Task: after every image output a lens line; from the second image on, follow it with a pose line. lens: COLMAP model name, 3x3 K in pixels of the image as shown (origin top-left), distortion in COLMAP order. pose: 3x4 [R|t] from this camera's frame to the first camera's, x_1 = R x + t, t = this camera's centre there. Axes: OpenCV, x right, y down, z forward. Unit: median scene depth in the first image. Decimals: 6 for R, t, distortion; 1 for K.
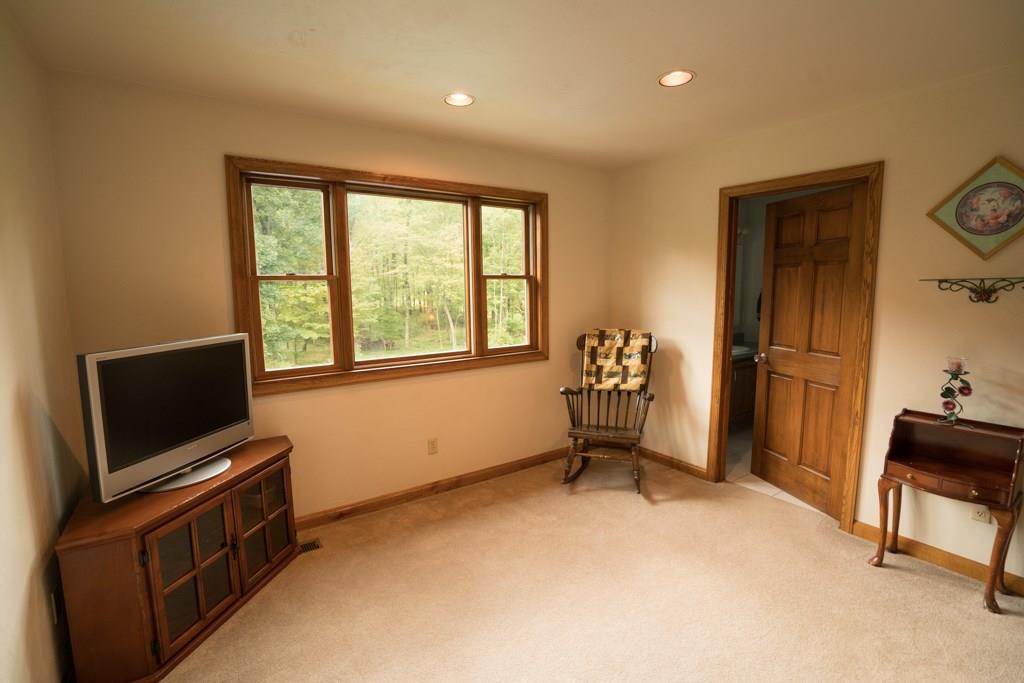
lens RADIAL K [[464.7, 0, 512.0], [0, 464.7, 341.5], [0, 0, 1]] dist [-0.001612, 0.000073]
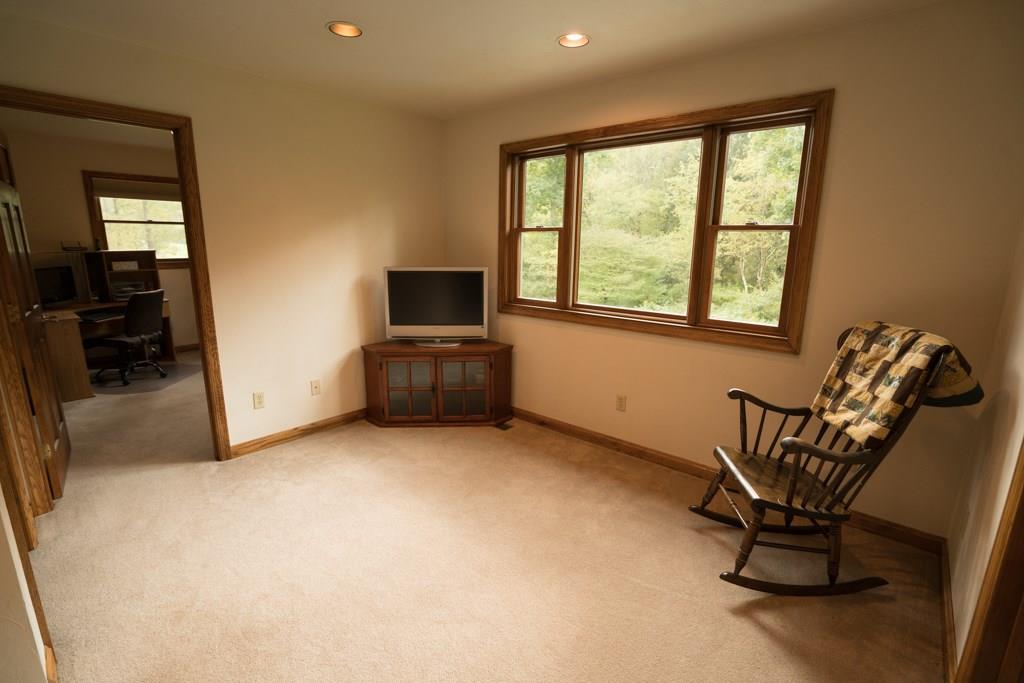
lens RADIAL K [[471.1, 0, 537.5], [0, 471.1, 332.9], [0, 0, 1]] dist [0.029724, 0.000135]
pose [[0.299890, 0.199497, -0.932881, 0.672568], [-0.135543, 0.976879, 0.165334, -0.060311], [0.944296, 0.076863, 0.319997, 0.496309]]
